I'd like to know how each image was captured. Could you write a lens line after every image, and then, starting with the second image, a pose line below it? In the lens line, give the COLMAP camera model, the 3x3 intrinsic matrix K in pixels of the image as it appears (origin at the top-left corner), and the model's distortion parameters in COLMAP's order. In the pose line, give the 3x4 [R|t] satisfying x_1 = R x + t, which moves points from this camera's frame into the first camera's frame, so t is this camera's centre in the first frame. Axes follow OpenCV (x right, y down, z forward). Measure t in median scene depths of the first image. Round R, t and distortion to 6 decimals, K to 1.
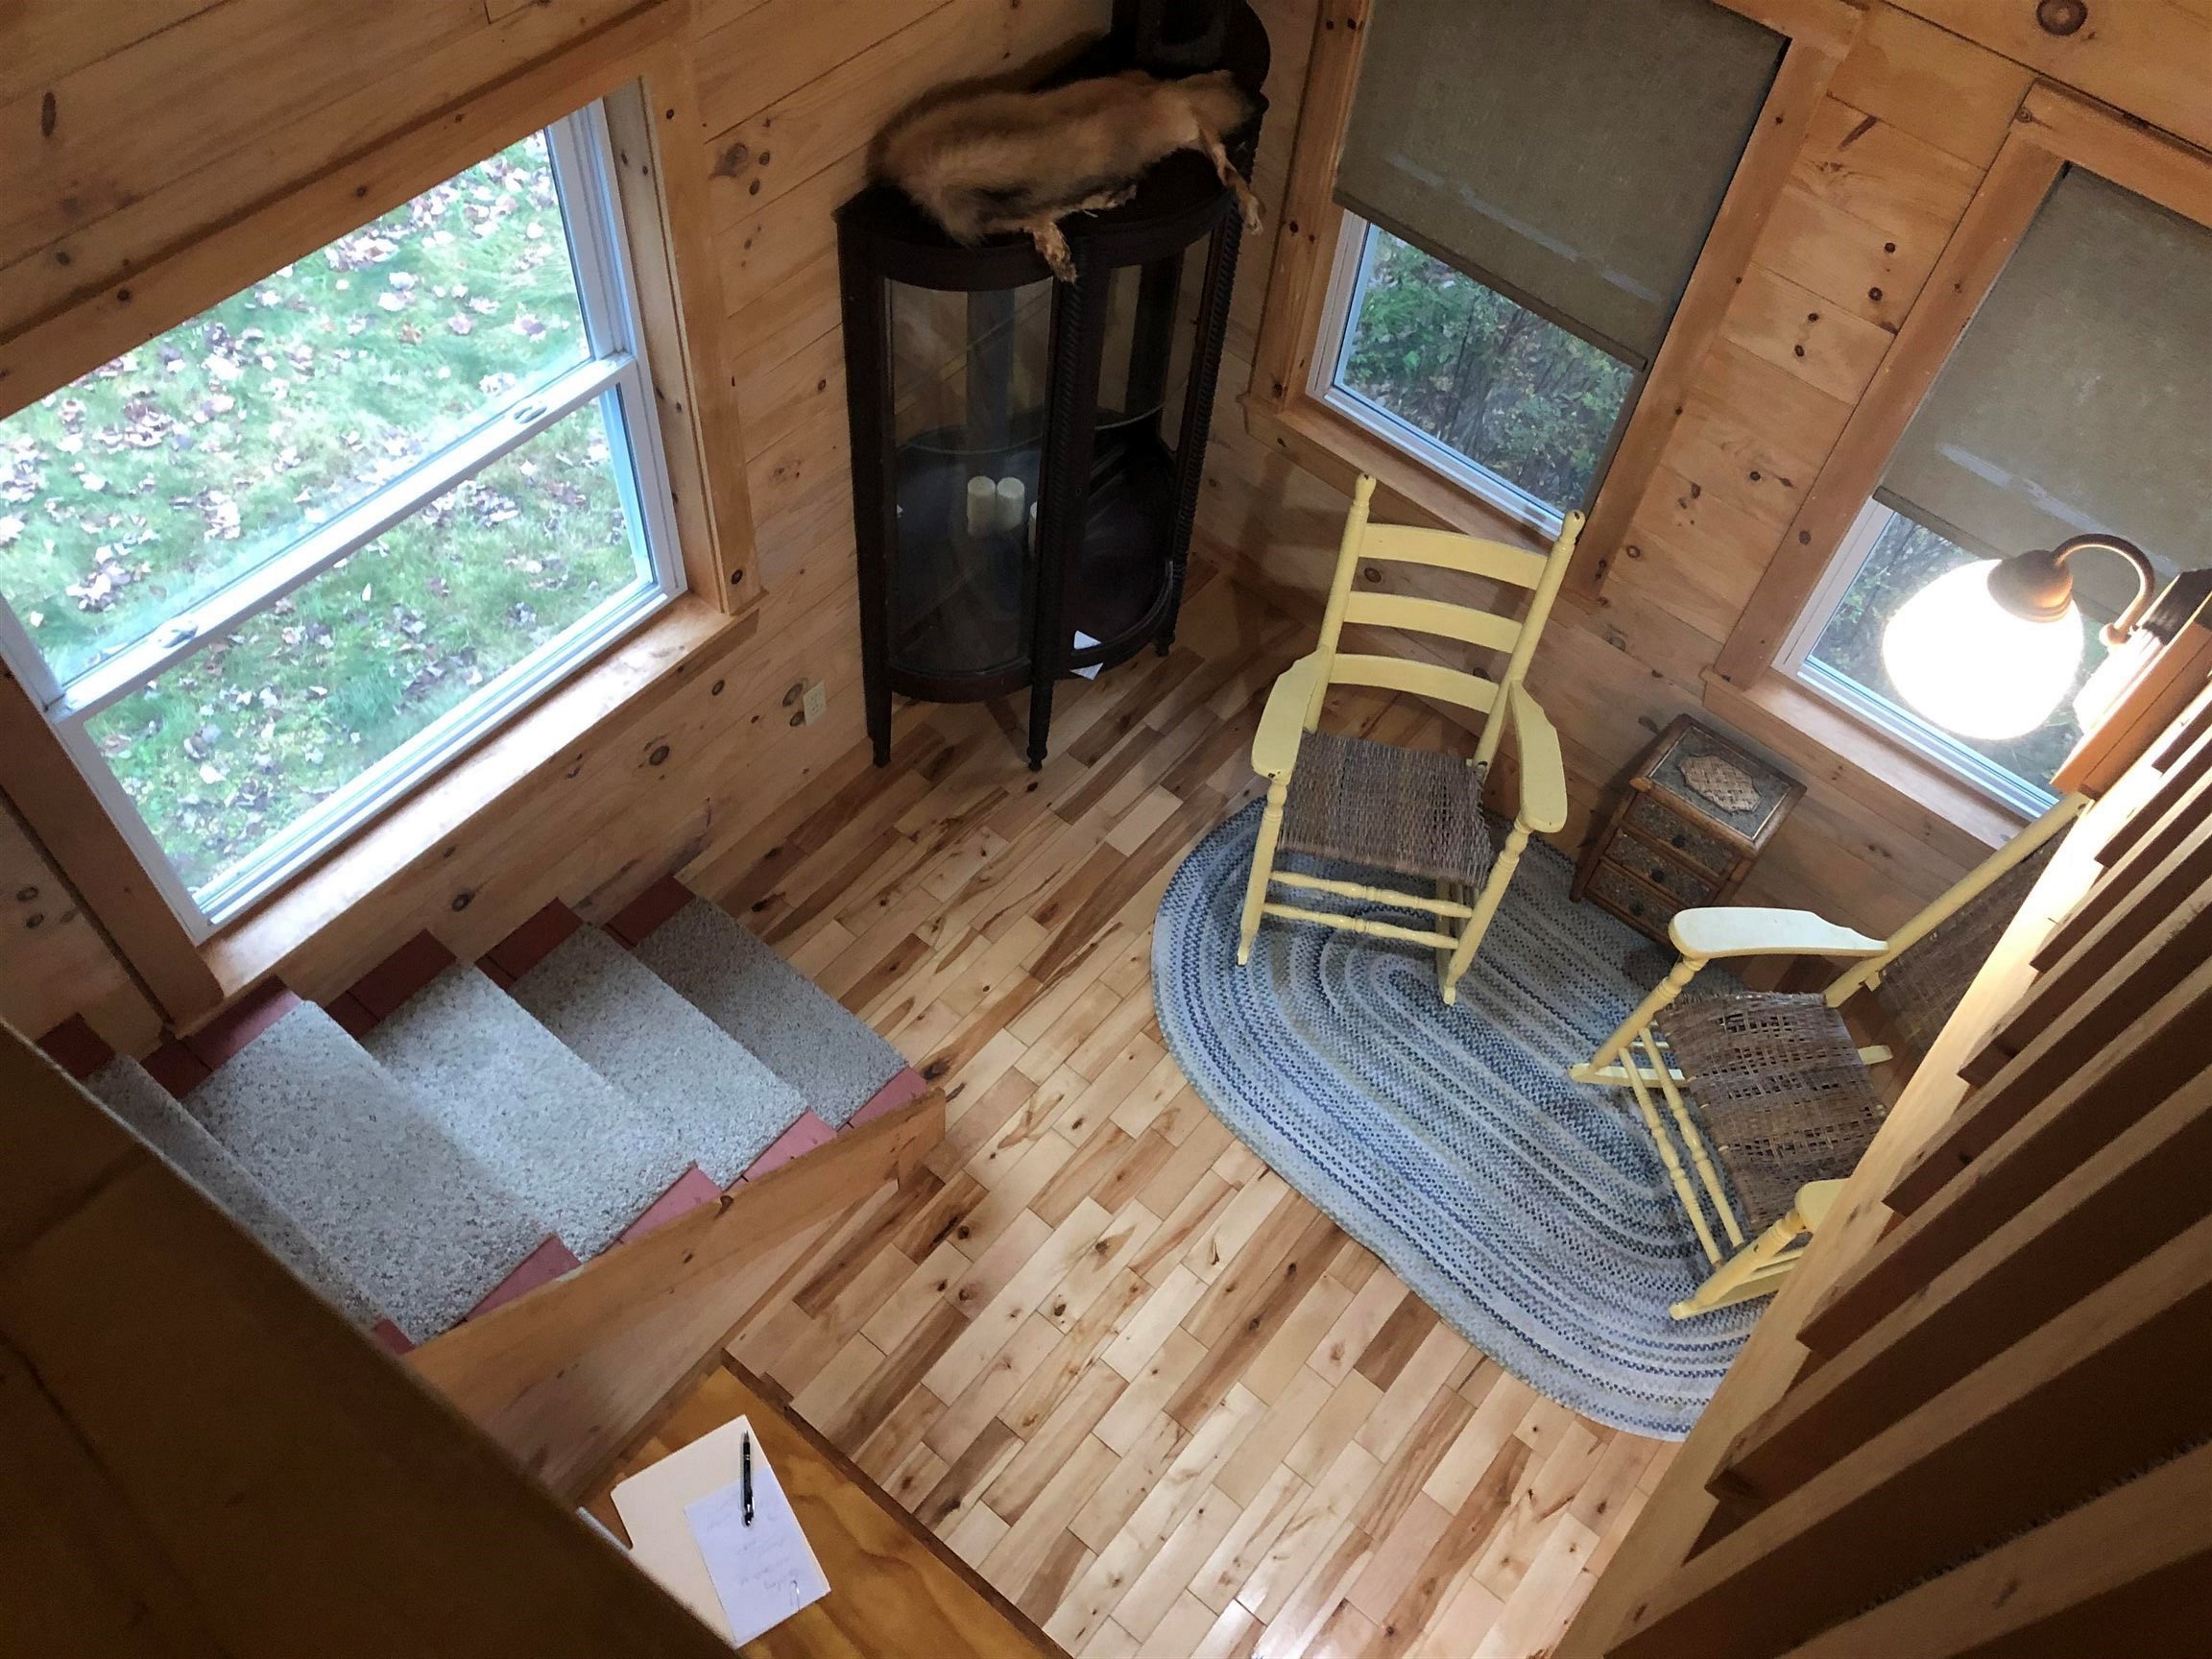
lens RADIAL K [[1803.2, 0, 1111.3], [0, 1803.2, 835.2], [0, 0, 1]] dist [0.056416, -0.062847]
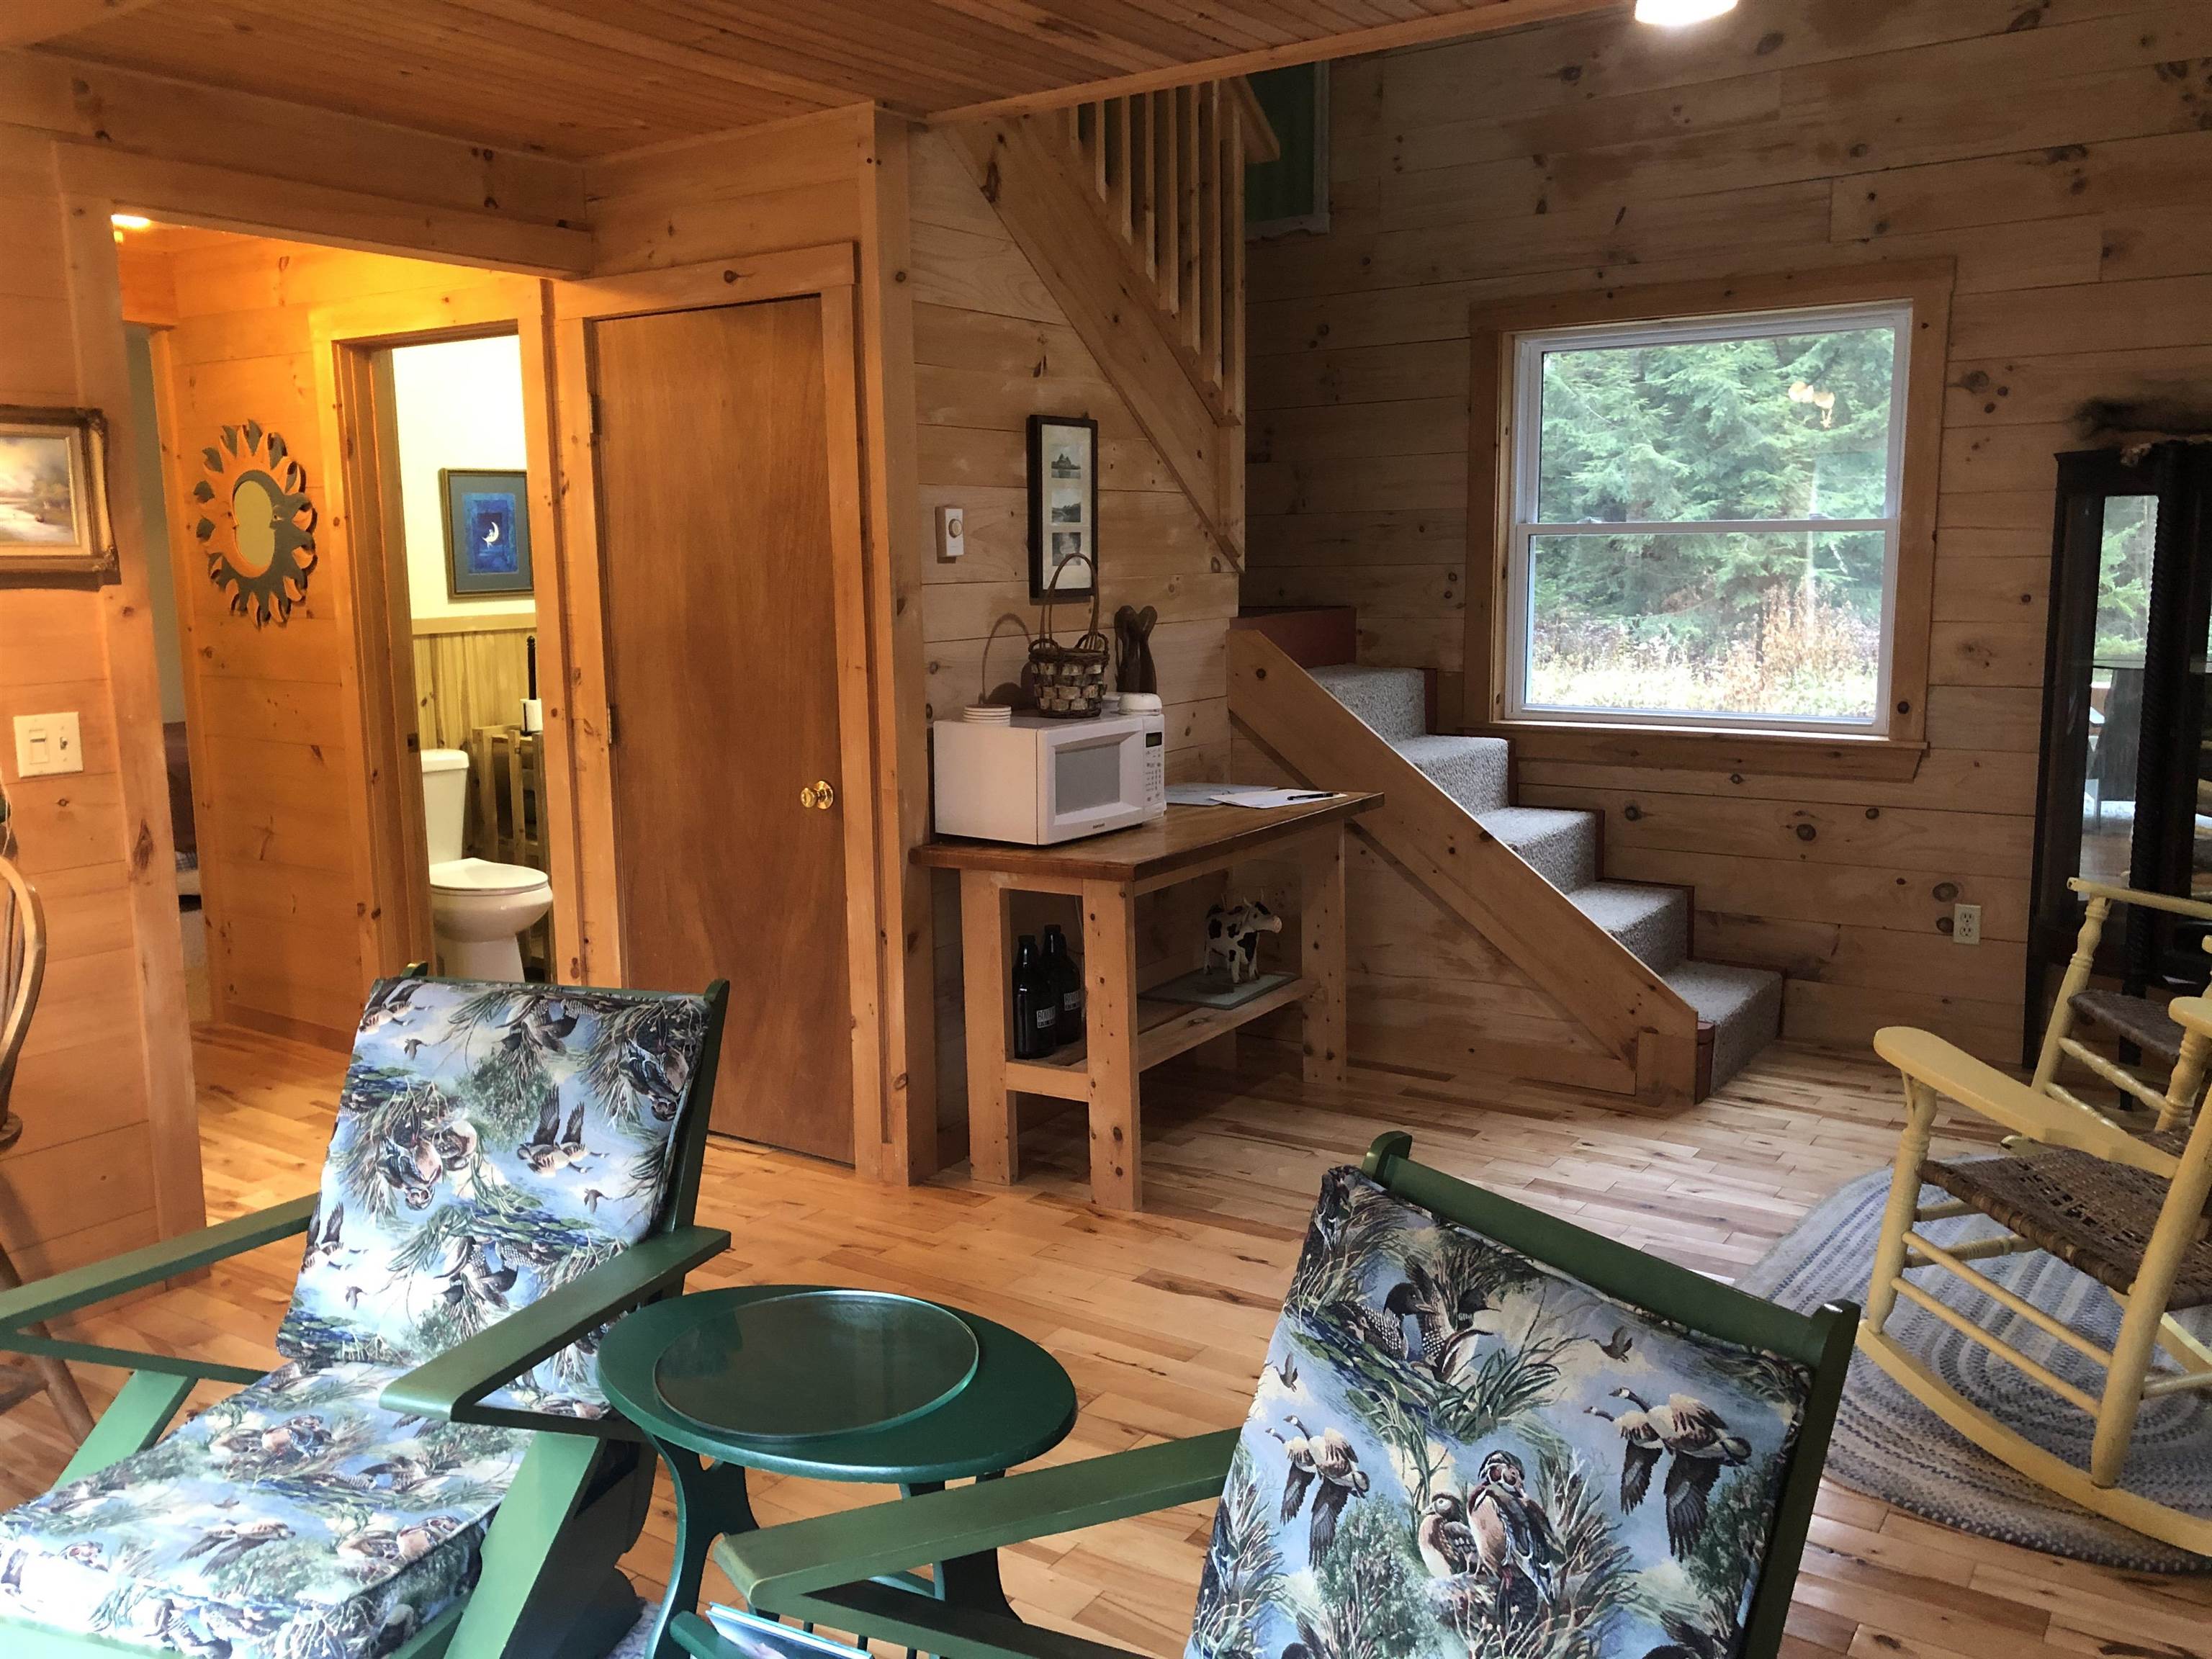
lens RADIAL K [[1803.2, 0, 1086.9], [0, 1803.2, 821.6], [0, 0, 1]] dist [0.056416, -0.062847]
pose [[0.090562, 0.072375, -0.993257, 1.383550], [-0.810992, 0.584215, -0.031374, 0.563819], [0.578006, 0.808365, 0.111603, 0.671437]]
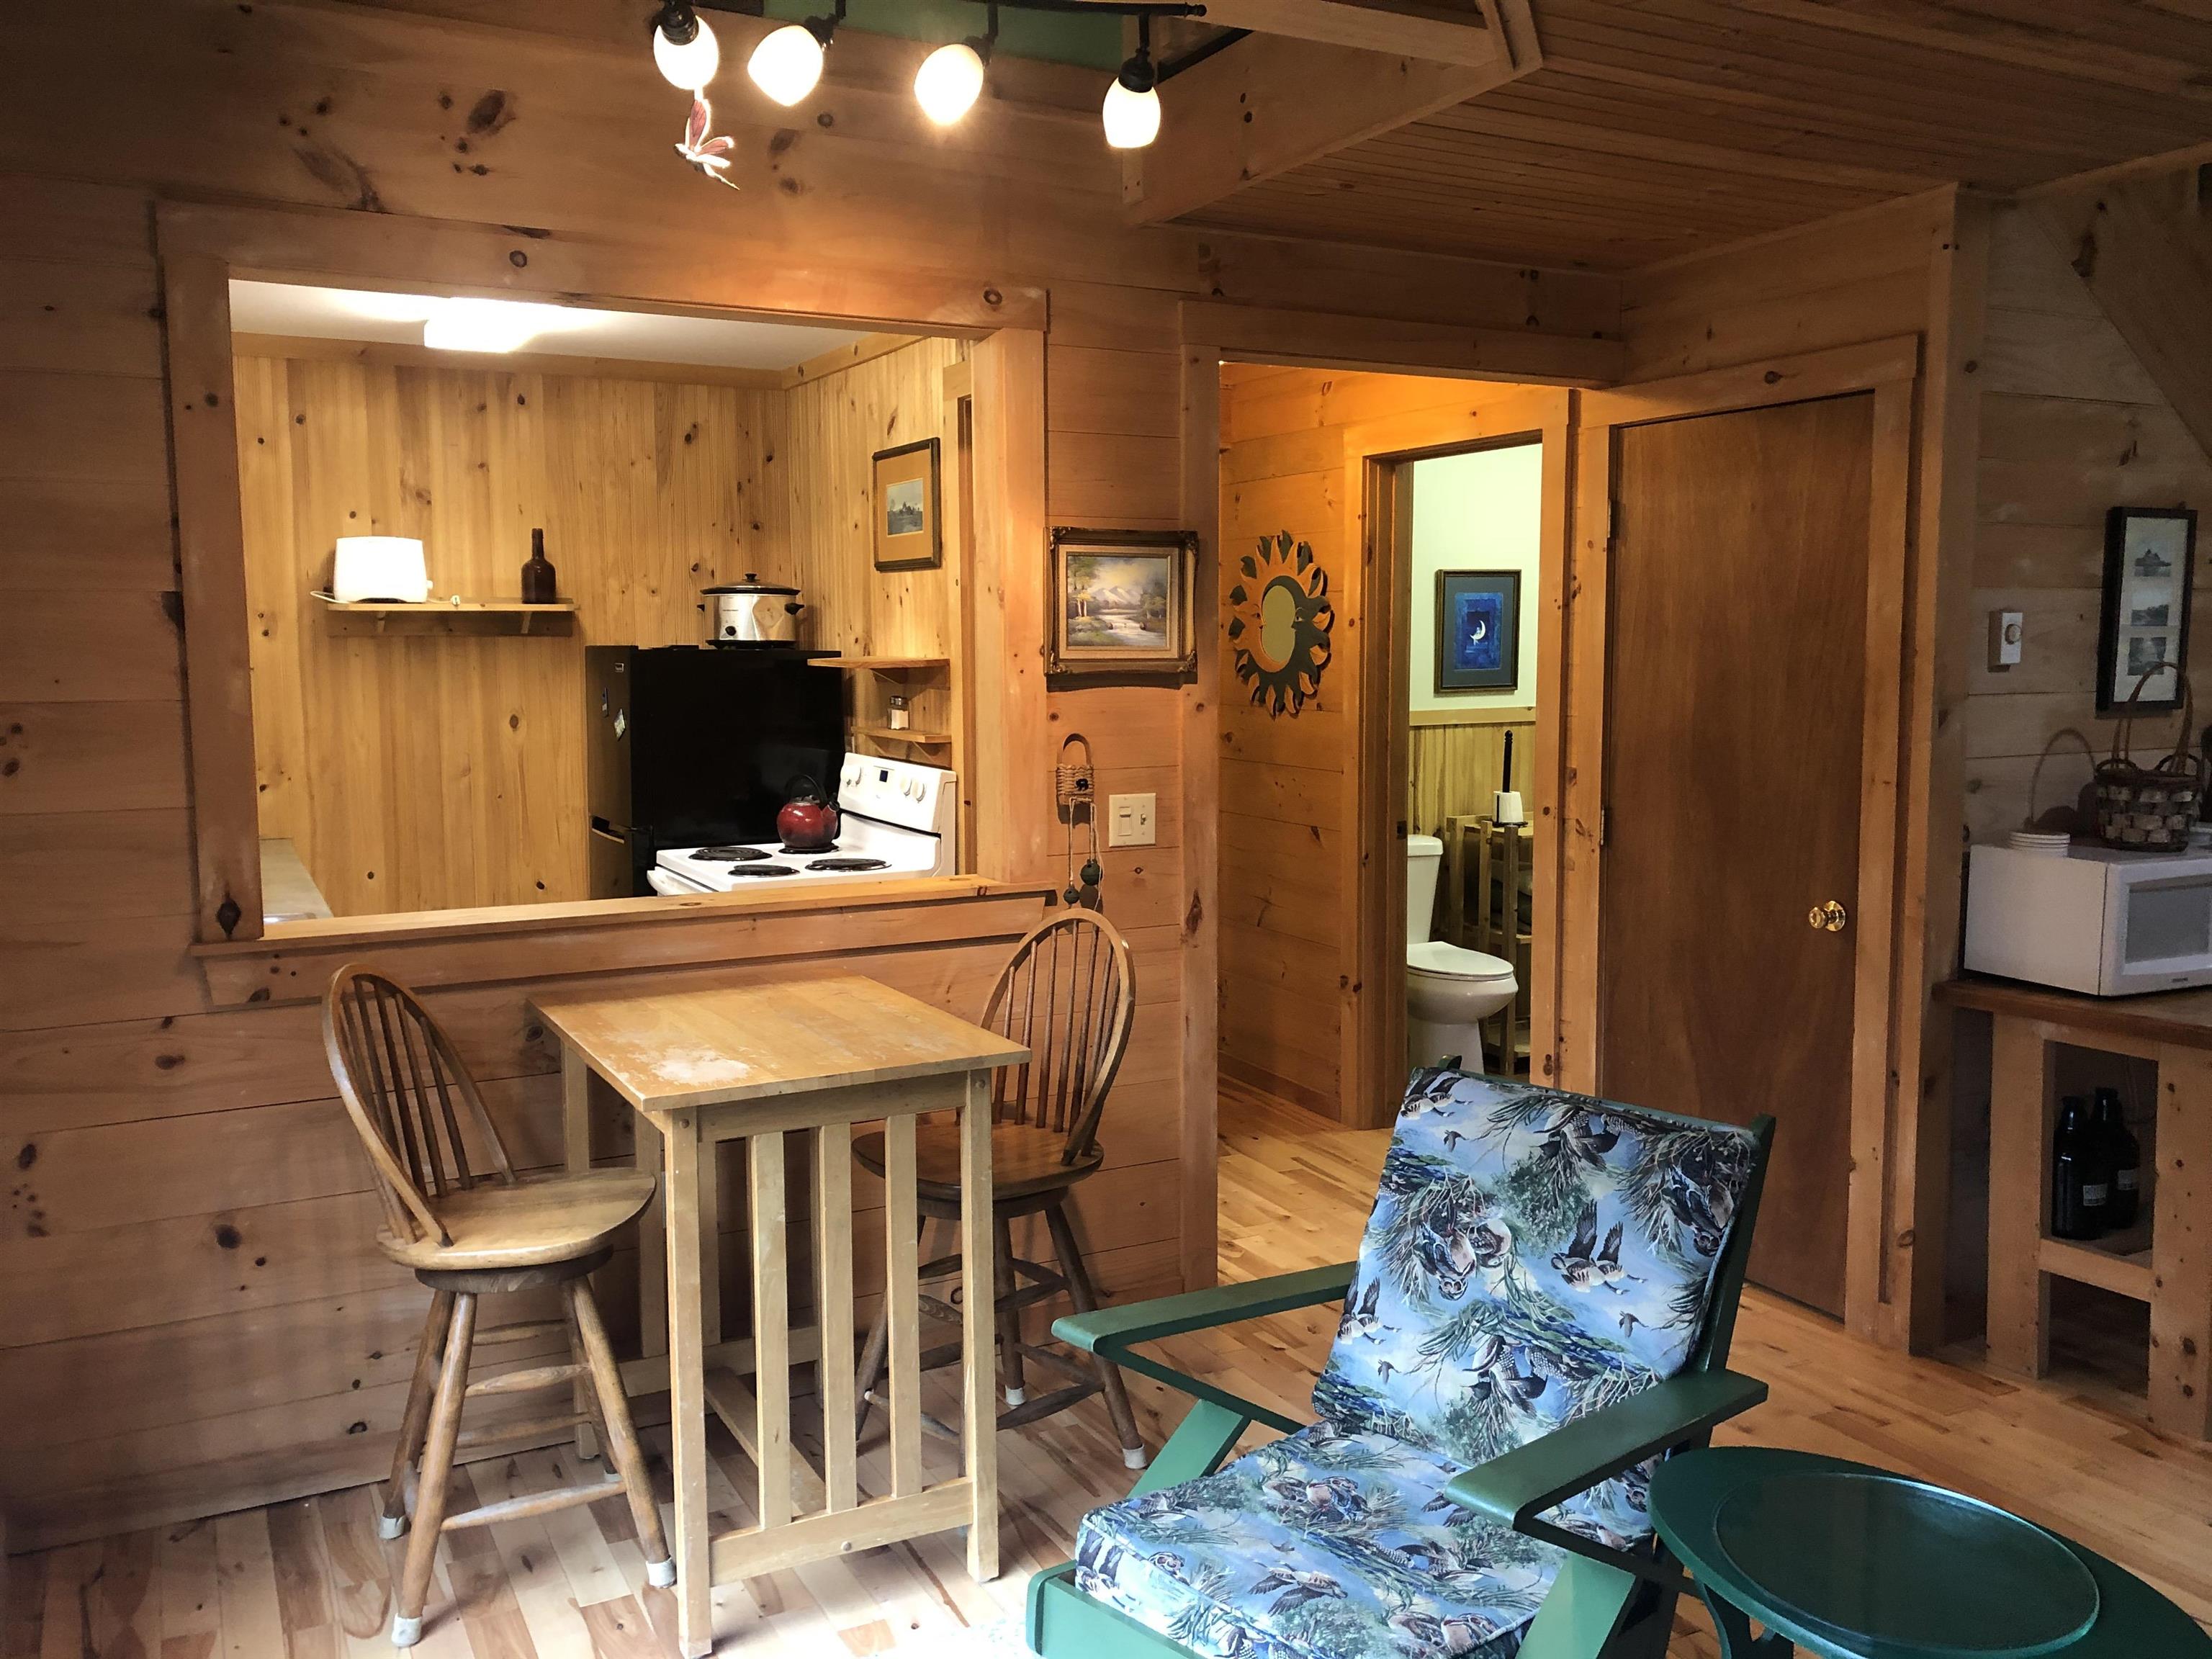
lens RADIAL K [[1803.2, 0, 1098.8], [0, 1803.2, 815.3], [0, 0, 1]] dist [0.056416, -0.062847]
pose [[-0.388035, 0.013352, -0.921548, 1.394430], [-0.776834, 0.533311, 0.334827, 0.608455], [0.495942, 0.845814, -0.196571, 0.624662]]
